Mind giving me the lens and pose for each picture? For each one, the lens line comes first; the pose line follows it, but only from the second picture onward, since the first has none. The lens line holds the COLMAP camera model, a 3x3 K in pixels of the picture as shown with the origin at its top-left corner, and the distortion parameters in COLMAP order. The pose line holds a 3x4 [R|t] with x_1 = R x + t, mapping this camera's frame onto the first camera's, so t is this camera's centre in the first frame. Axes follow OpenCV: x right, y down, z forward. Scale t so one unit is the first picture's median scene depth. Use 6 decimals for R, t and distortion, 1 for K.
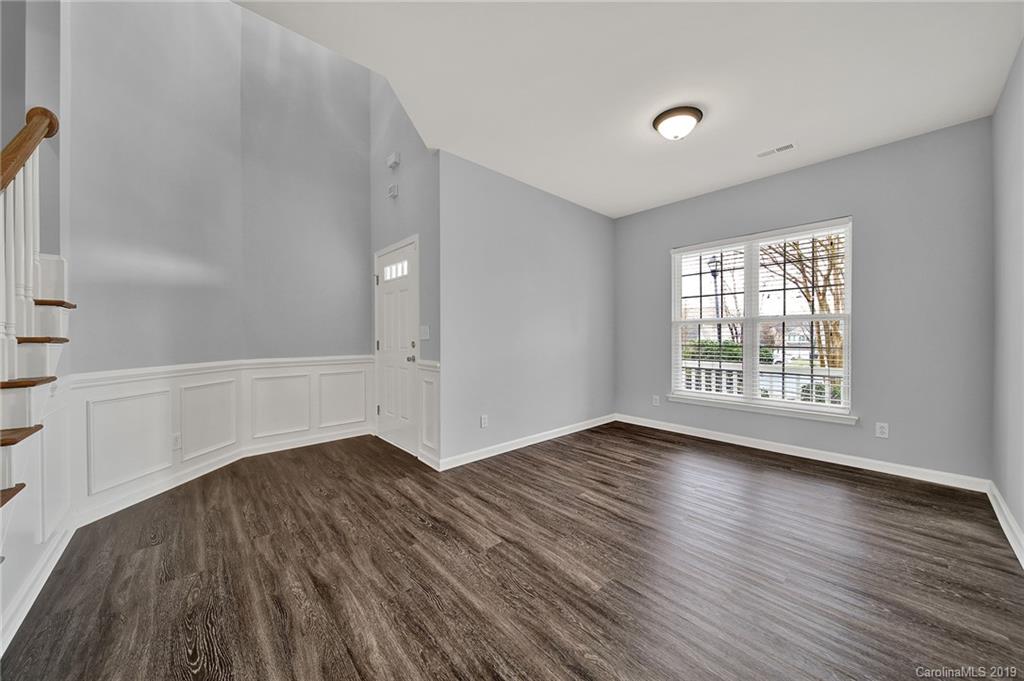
lens RADIAL K [[361.9, 0, 519.3], [0, 361.9, 336.3], [0, 0, 1]] dist [-0.005619, -0.001024]
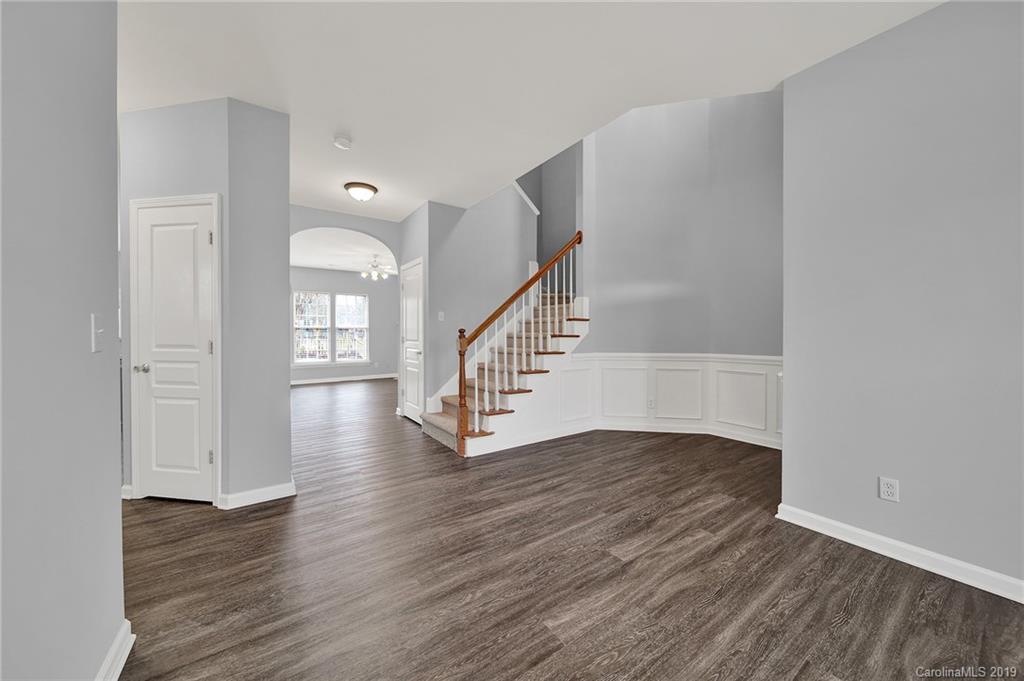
lens RADIAL K [[361.9, 0, 508.4], [0, 361.9, 336.9], [0, 0, 1]] dist [-0.005619, -0.001024]
pose [[-0.147005, 0.016664, -0.988995, 0.815702], [0.000137, 0.999858, 0.016826, -0.017139], [0.989136, 0.002338, -0.146986, 0.769249]]
